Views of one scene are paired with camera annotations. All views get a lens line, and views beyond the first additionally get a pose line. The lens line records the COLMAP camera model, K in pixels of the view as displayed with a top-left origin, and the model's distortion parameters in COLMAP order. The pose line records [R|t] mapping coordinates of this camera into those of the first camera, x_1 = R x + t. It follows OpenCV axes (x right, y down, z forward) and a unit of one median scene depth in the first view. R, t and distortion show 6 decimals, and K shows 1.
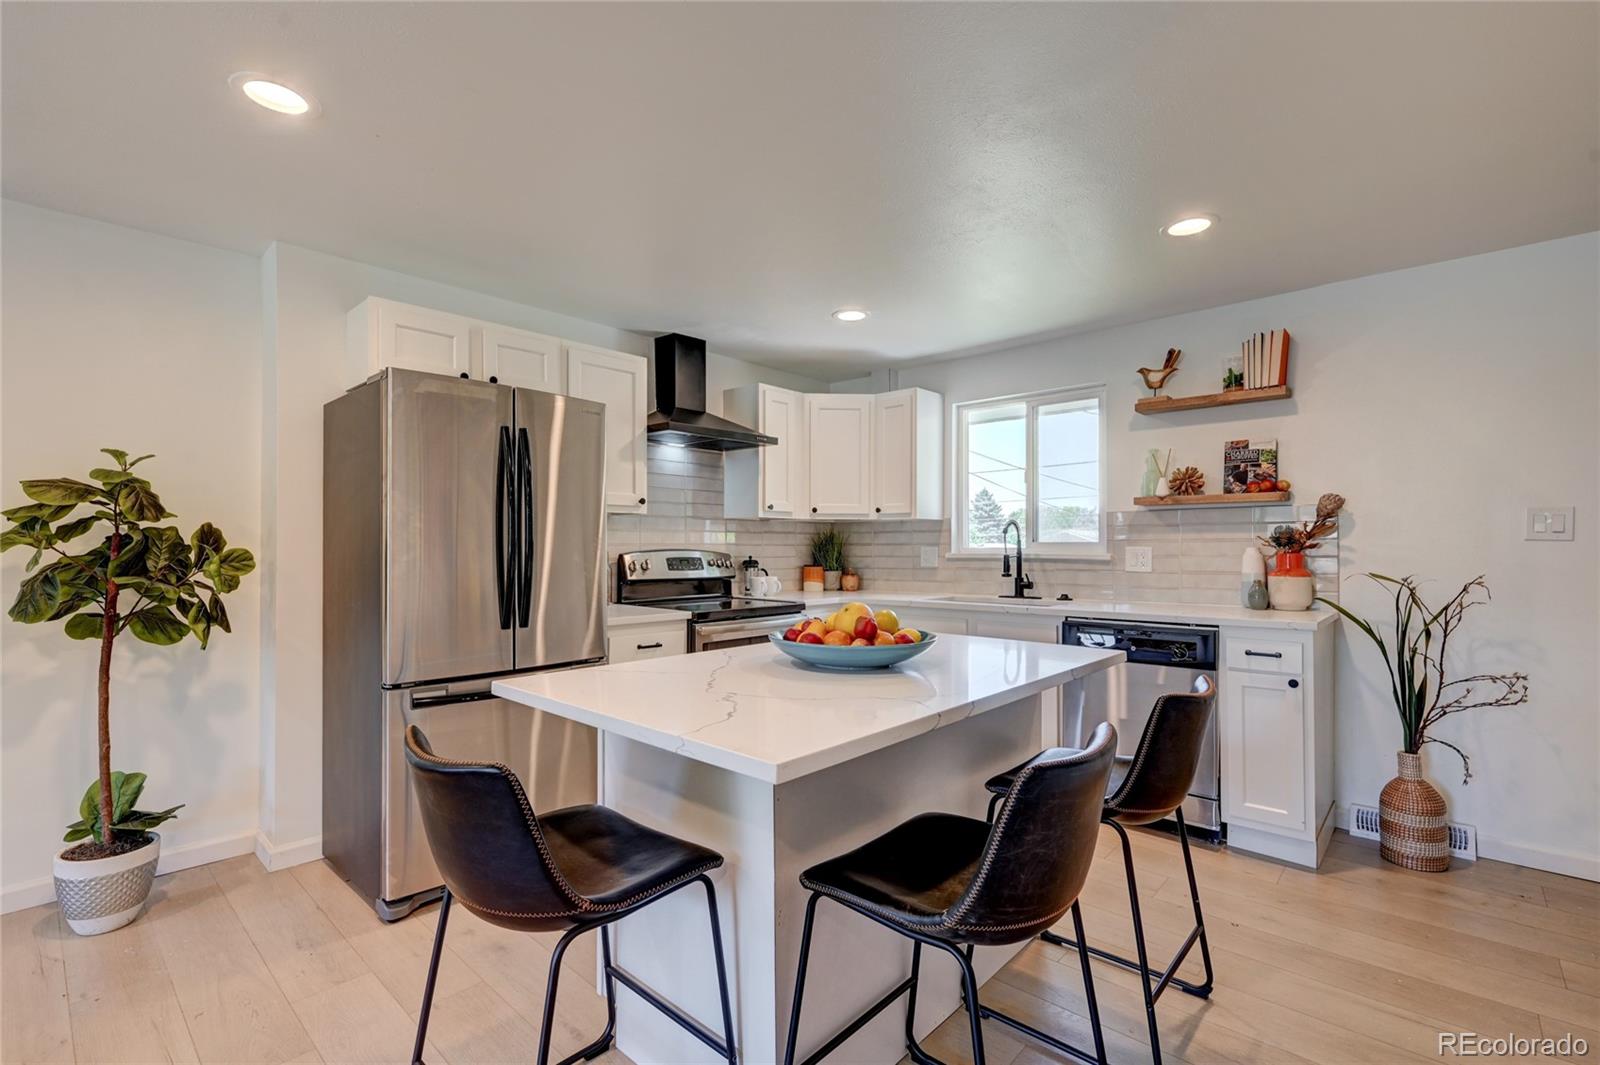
lens RADIAL K [[720.2, 0, 805.0], [0, 720.2, 542.5], [0, 0, 1]] dist [0.004971, -0.000065]
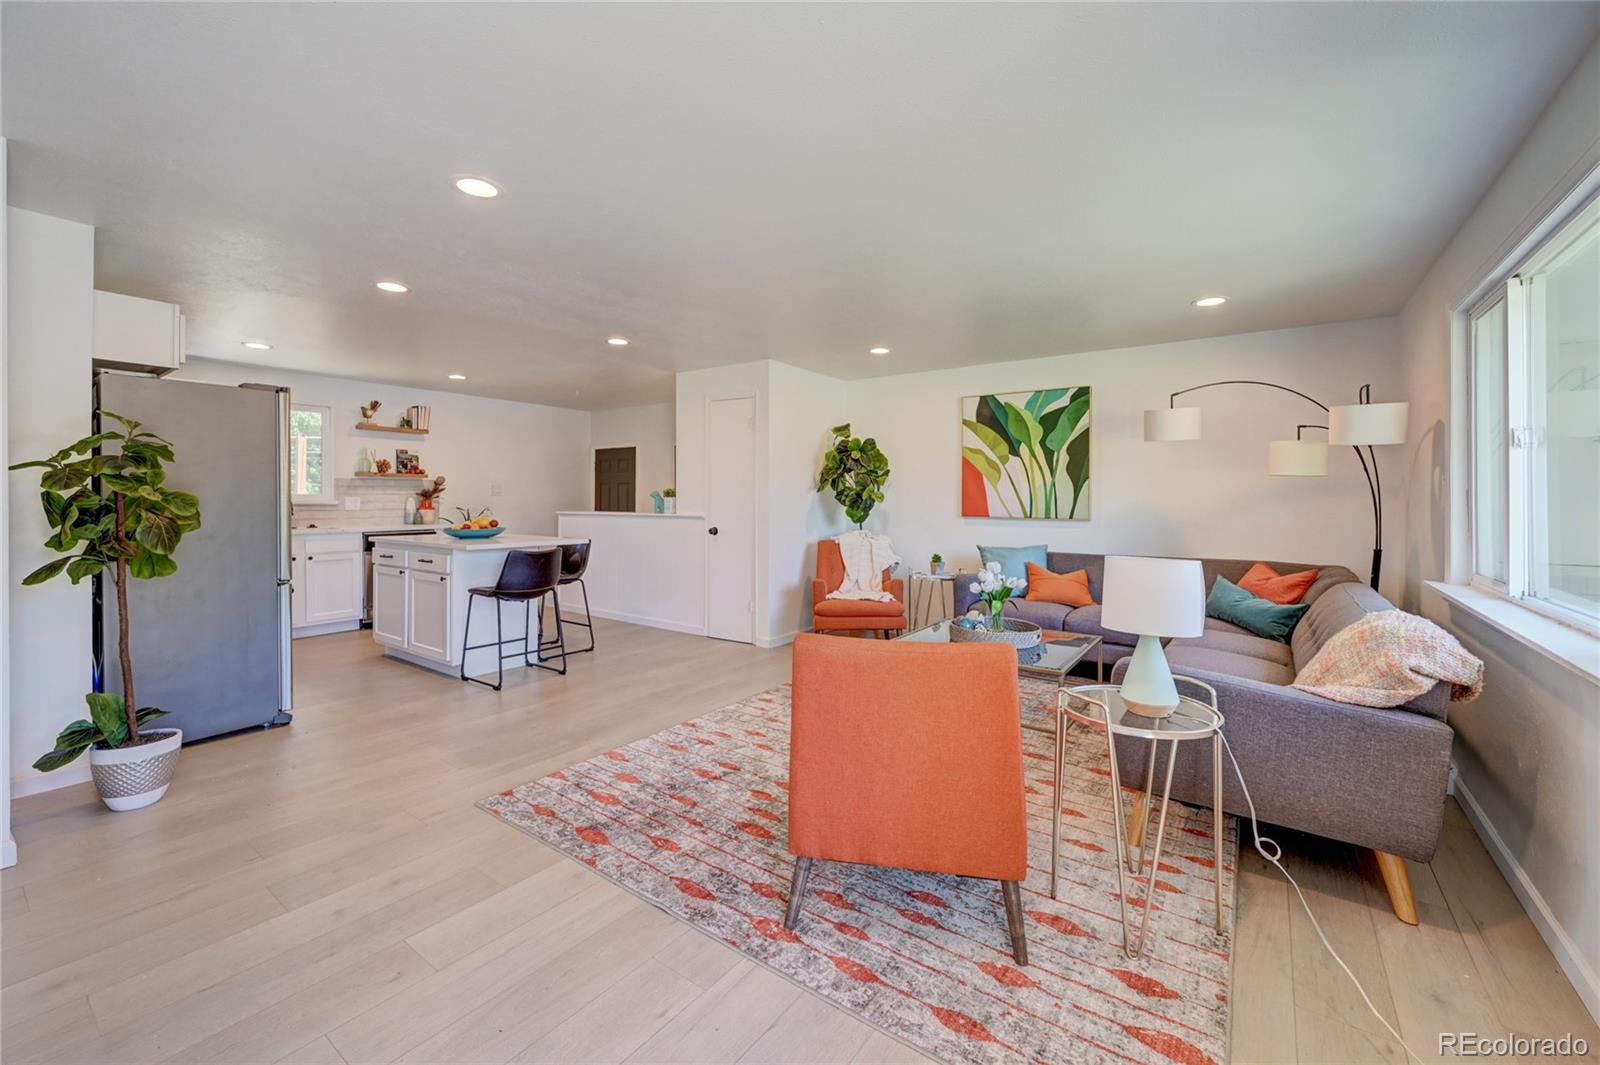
lens RADIAL K [[639.1, 0, 801.1], [0, 639.1, 499.0], [0, 0, 1]] dist [0.003564, -0.000174]
pose [[-0.111710, 0.002884, 0.993737, -1.428676], [-0.009963, 0.999942, -0.004022, 0.006327], [-0.993691, -0.010350, -0.111675, -0.000569]]
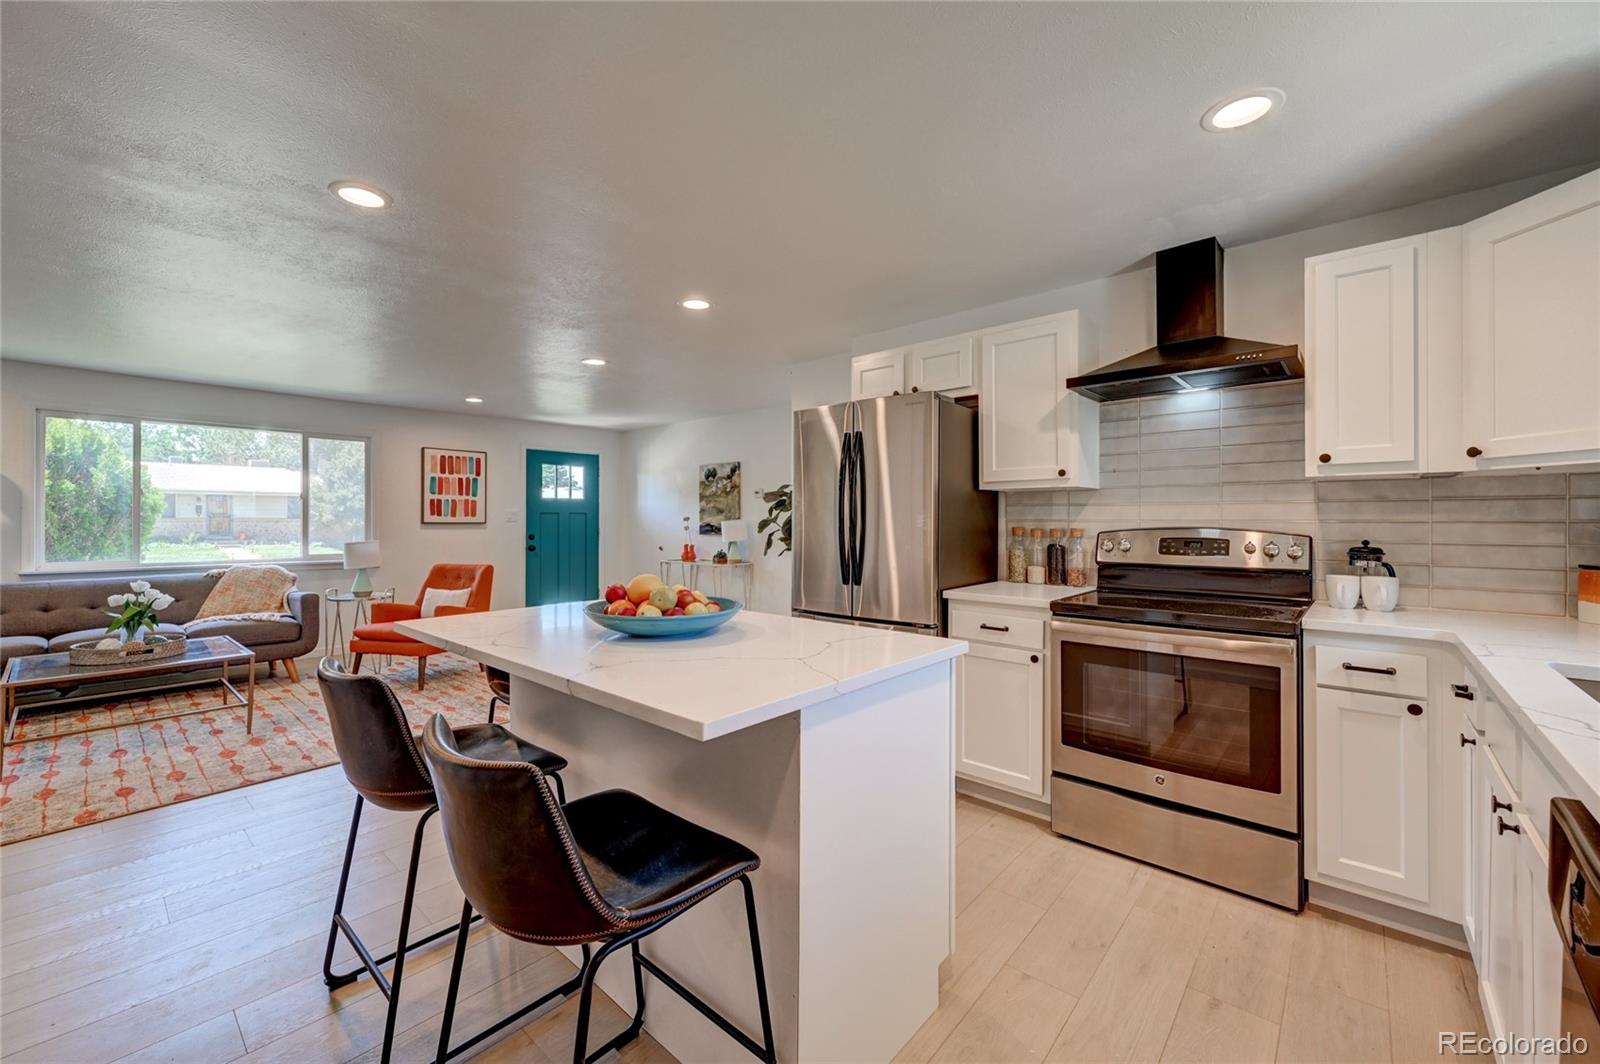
lens RADIAL K [[639.1, 0, 799.6], [0, 639.1, 517.0], [0, 0, 1]] dist [0.003564, -0.000174]
pose [[0.011820, -0.004085, -0.999922, 0.561242], [0.003895, 0.999984, -0.004039, -0.000378], [0.999923, -0.003847, 0.011836, 0.655768]]
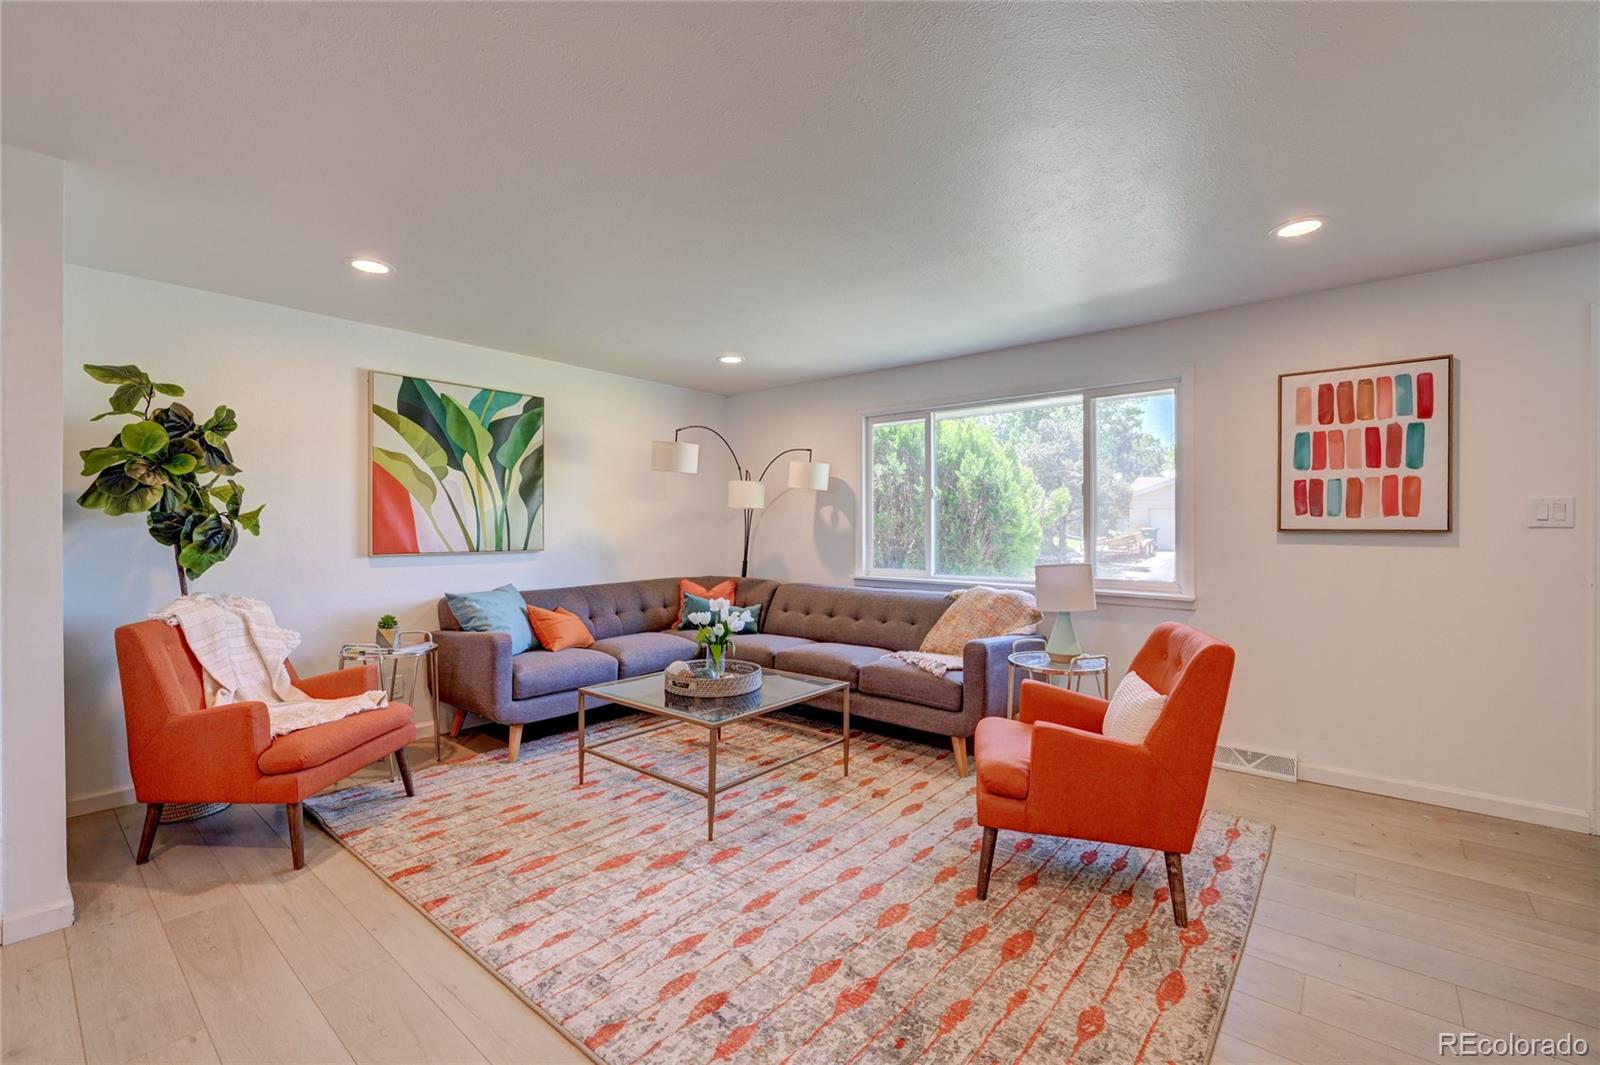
lens RADIAL K [[669.1, 0, 806.7], [0, 669.1, 529.8], [0, 0, 1]] dist [-0.002018, 0.000466]
pose [[-0.999340, 0.003233, -0.036184, -0.575379], [0.003236, 0.999995, -0.000027, 0.002020], [0.036184, -0.000144, -0.999345, 0.514187]]
